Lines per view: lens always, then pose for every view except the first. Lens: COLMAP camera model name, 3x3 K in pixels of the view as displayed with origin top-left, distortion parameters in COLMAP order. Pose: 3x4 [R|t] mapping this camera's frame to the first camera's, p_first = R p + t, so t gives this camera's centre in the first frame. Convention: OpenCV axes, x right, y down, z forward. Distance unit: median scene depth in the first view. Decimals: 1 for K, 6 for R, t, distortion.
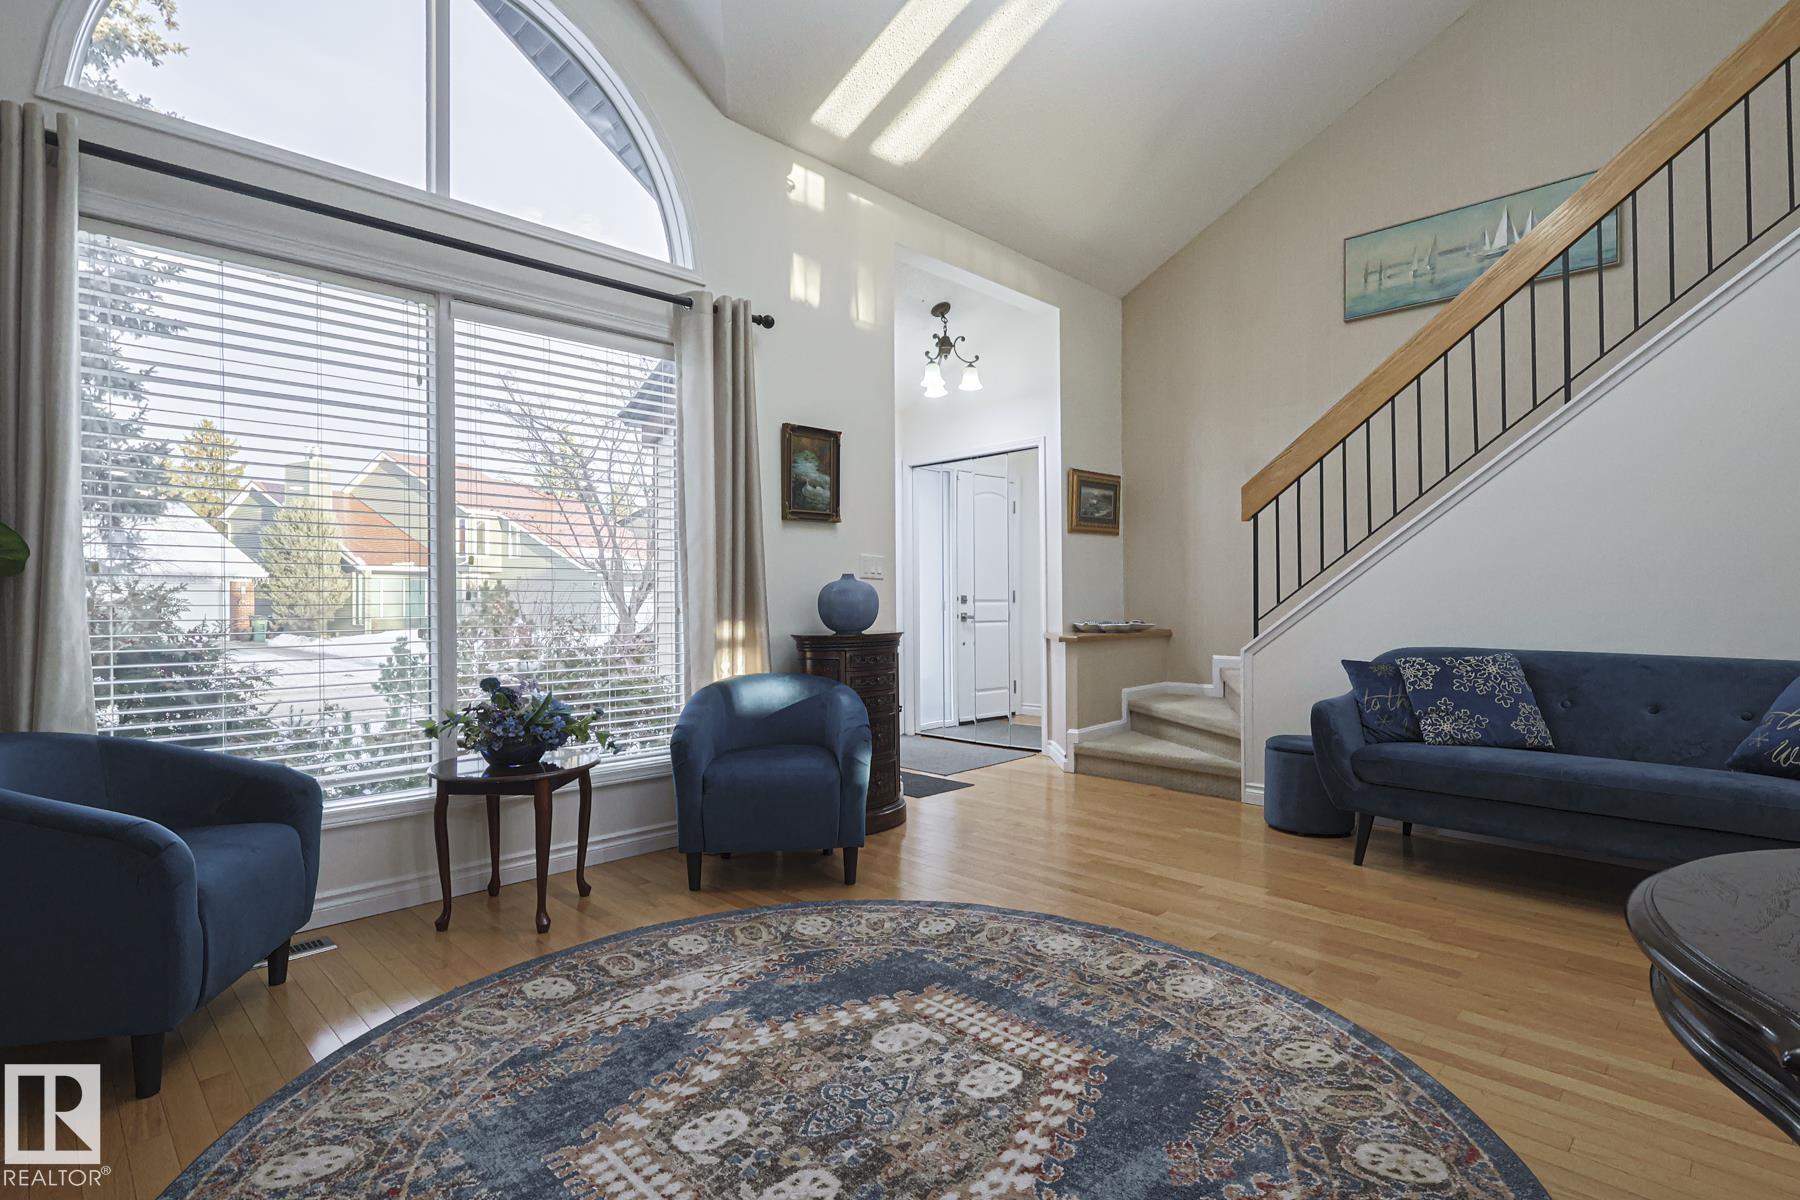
lens RADIAL K [[885.4, 0, 894.4], [0, 885.4, 604.0], [0, 0, 1]] dist [-0.001960, 0.001906]
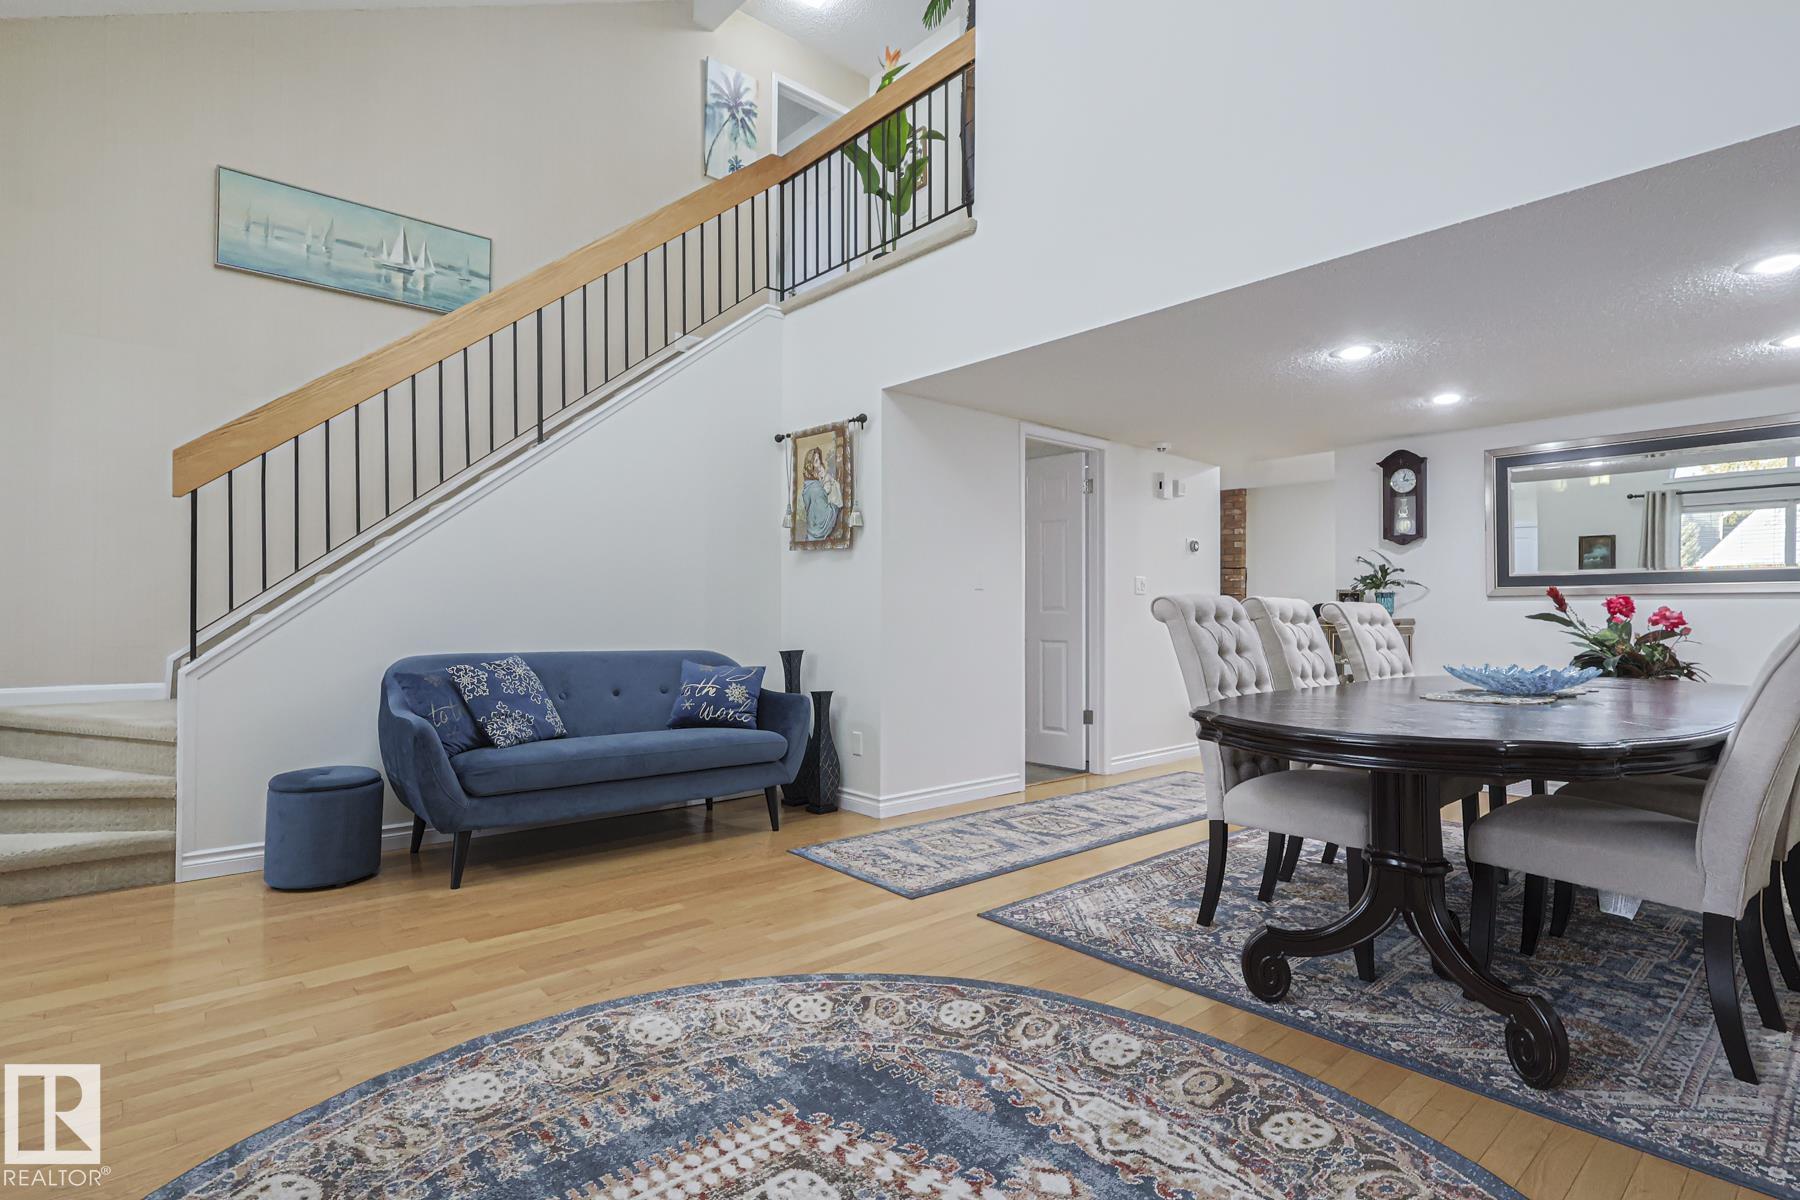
lens RADIAL K [[885.4, 0, 891.5], [0, 885.4, 598.8], [0, 0, 1]] dist [-0.001960, 0.001906]
pose [[0.063671, 0.017900, 0.997810, -0.578974], [-0.003322, 0.999837, -0.017725, 0.003583], [-0.997965, -0.002186, 0.063721, 0.712290]]
